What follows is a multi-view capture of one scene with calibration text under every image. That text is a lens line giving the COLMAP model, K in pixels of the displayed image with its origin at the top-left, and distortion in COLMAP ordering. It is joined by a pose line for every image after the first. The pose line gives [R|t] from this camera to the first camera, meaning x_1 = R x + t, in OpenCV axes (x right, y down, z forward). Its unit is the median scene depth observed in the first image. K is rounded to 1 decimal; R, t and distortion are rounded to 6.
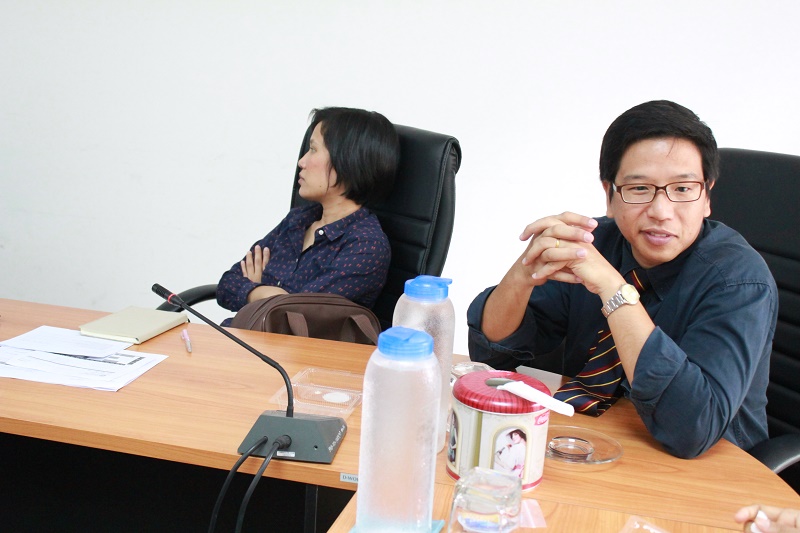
lens RADIAL K [[646.7, 0, 400.2], [0, 646.7, 270.8], [0, 0, 1]] dist [-0.030327, -0.007360]
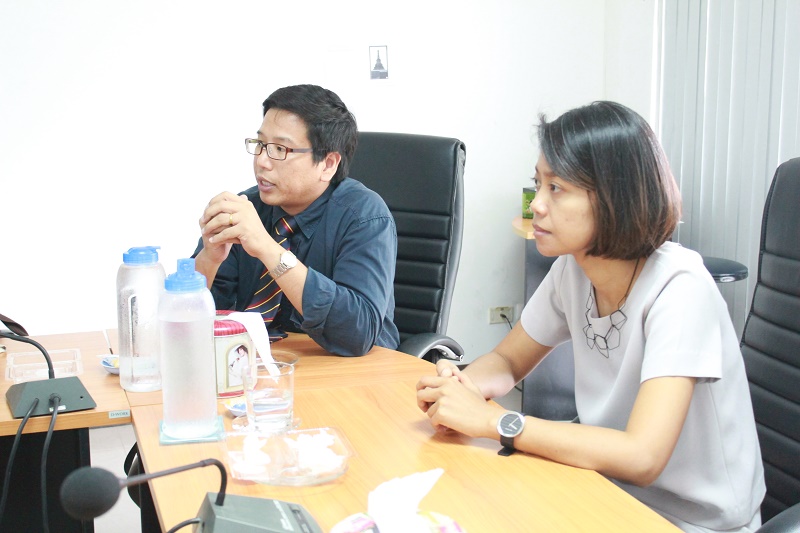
lens RADIAL K [[671.0, 0, 401.3], [0, 671.0, 266.1], [0, 0, 1]] dist [0.075409, 0.005266]
pose [[0.847457, -0.175880, 0.500882, -0.104528], [0.153558, 0.984403, 0.085855, 0.006727], [-0.508170, 0.004156, 0.861247, -0.188661]]
